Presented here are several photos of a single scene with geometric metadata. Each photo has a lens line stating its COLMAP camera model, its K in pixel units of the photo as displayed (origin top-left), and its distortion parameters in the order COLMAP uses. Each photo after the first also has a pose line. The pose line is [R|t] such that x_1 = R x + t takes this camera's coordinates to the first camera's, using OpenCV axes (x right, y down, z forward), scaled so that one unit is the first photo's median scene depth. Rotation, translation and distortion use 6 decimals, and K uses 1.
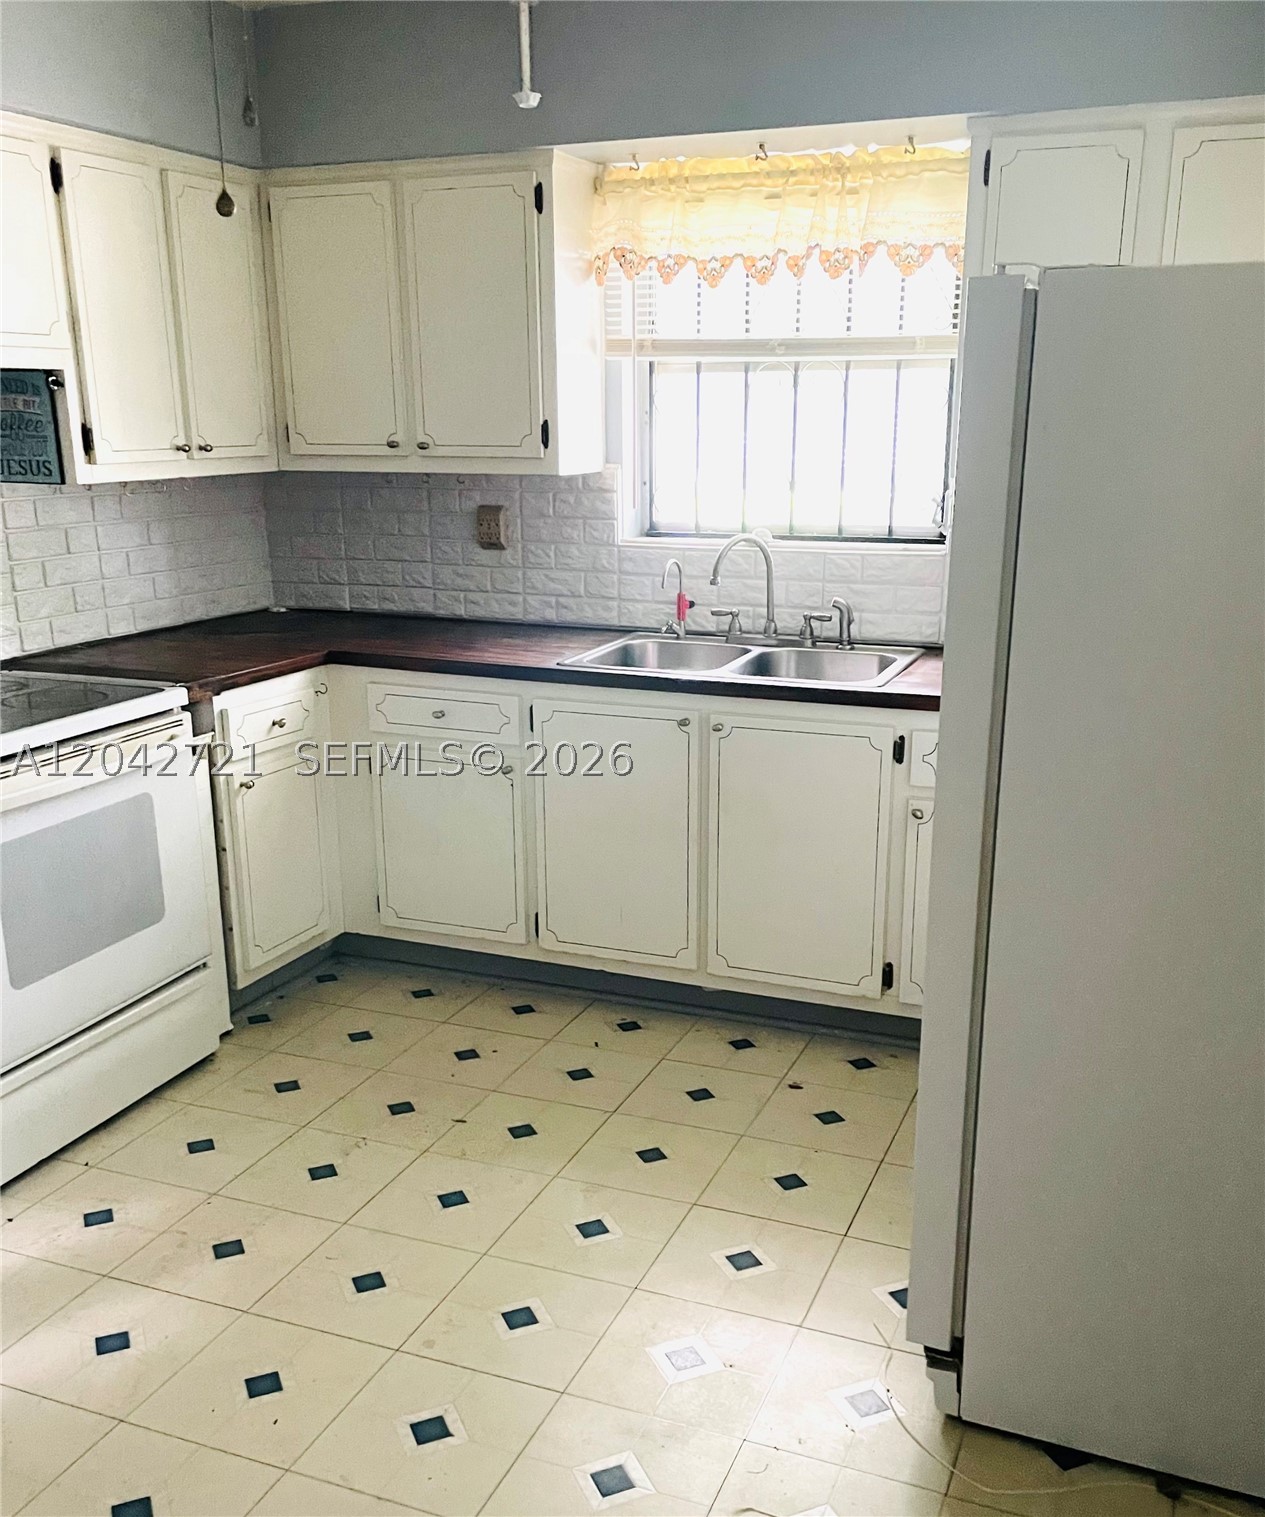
lens RADIAL K [[1378.6, 0, 638.7], [0, 1378.6, 869.4], [0, 0, 1]] dist [0.004645, -0.026352]
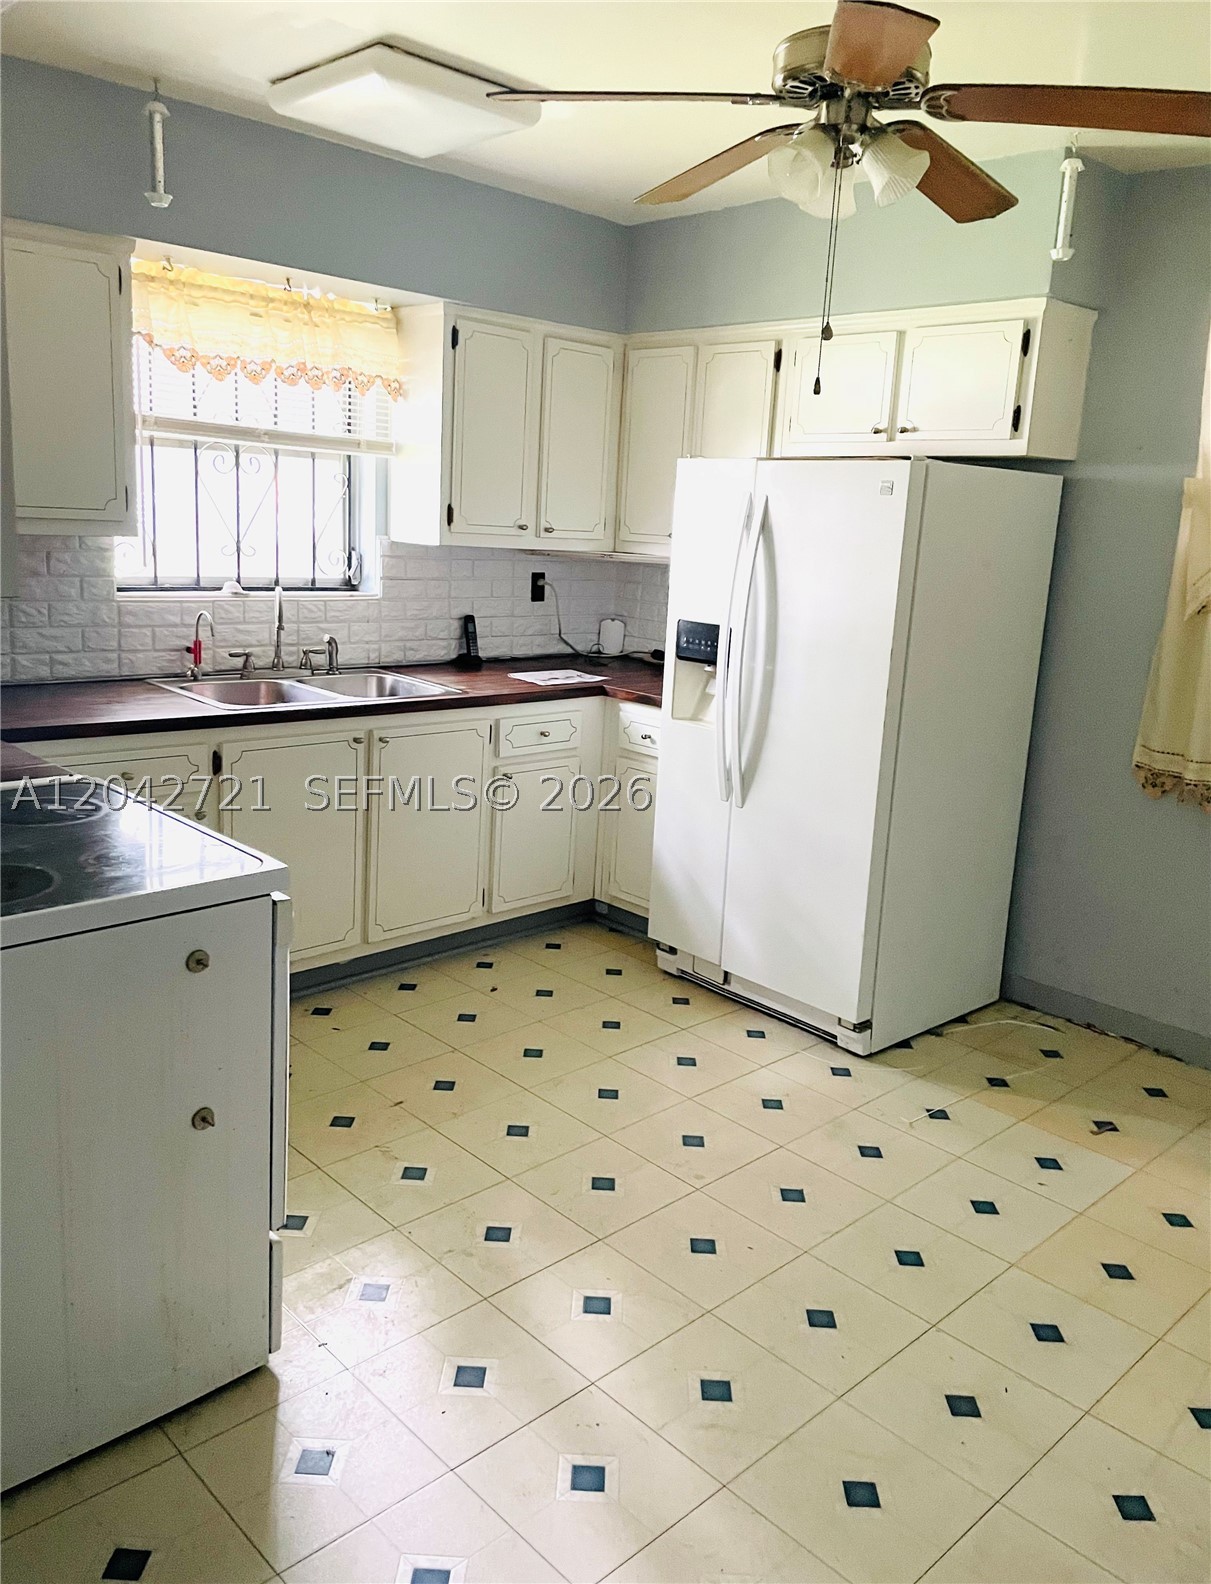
lens RADIAL K [[1242.0, 0, 605.5], [0, 1242.0, 792.0], [0, 0, 1]] dist [0.000623, -0.002170]
pose [[0.416507, -0.173809, 0.892364, -0.785518], [0.225528, 0.970627, 0.083788, -0.094105], [-0.880715, 0.166354, 0.443471, 0.291172]]
